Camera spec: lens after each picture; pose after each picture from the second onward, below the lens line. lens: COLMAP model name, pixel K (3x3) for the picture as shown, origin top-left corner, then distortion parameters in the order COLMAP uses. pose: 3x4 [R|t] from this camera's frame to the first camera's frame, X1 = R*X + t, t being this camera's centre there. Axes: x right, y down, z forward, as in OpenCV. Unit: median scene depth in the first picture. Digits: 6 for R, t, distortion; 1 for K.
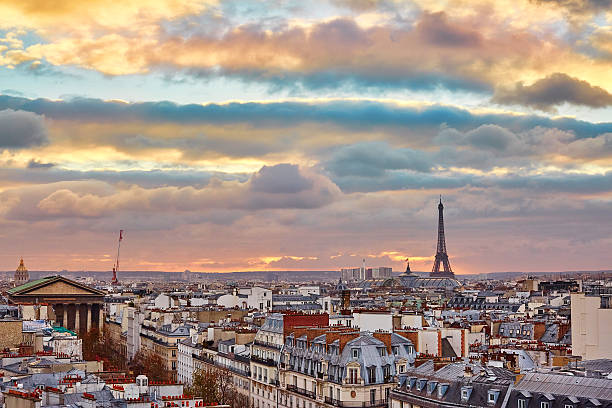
lens RADIAL K [[940.2, 0, 306.0], [0, 940.2, 204.0], [0, 0, 1]] dist [-0.104125, 0.074692]
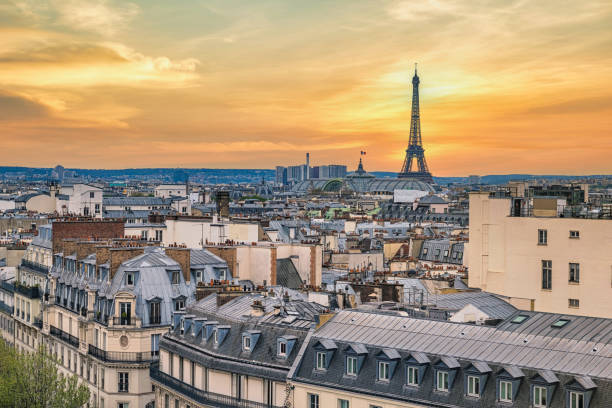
lens RADIAL K [[1323.4, 0, 291.5], [0, 1323.4, 204.2], [0, 0, 1]] dist [0.070469, 0.175855]
pose [[0.998752, 0.012047, 0.048463, 0.100843], [-0.016718, 0.995128, 0.097168, 0.013150], [-0.047056, -0.097857, 0.994087, 0.068031]]
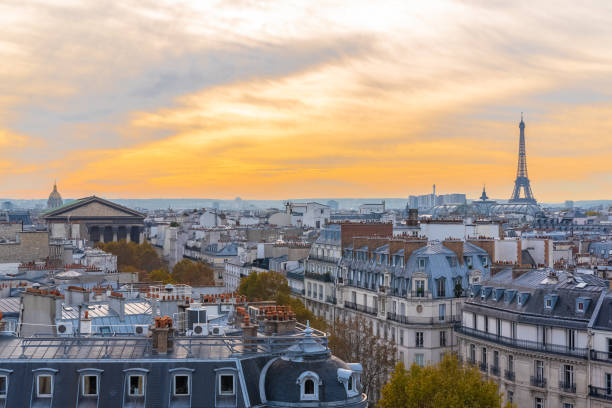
lens RADIAL K [[1044.2, 0, 306.6], [0, 1044.2, 221.3], [0, 0, 1]] dist [0.025925, 0.083067]
pose [[0.998204, 0.001905, -0.059872, 0.002460], [0.003696, 0.995631, 0.093304, 0.023758], [0.059788, -0.093357, 0.993836, 0.017984]]
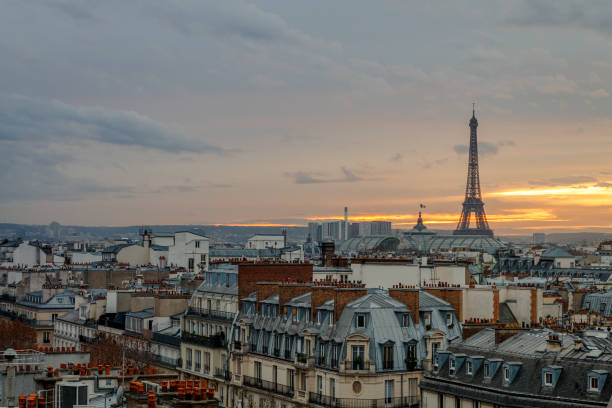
lens RADIAL K [[1540.0, 0, 306.0], [0, 1540.0, 204.0], [0, 0, 1]] dist [0.077855, 0.012774]
pose [[0.999267, 0.013571, 0.035781, -0.017034], [-0.015586, 0.998271, 0.056675, 0.022641], [-0.034951, -0.057191, 0.997751, 0.002692]]
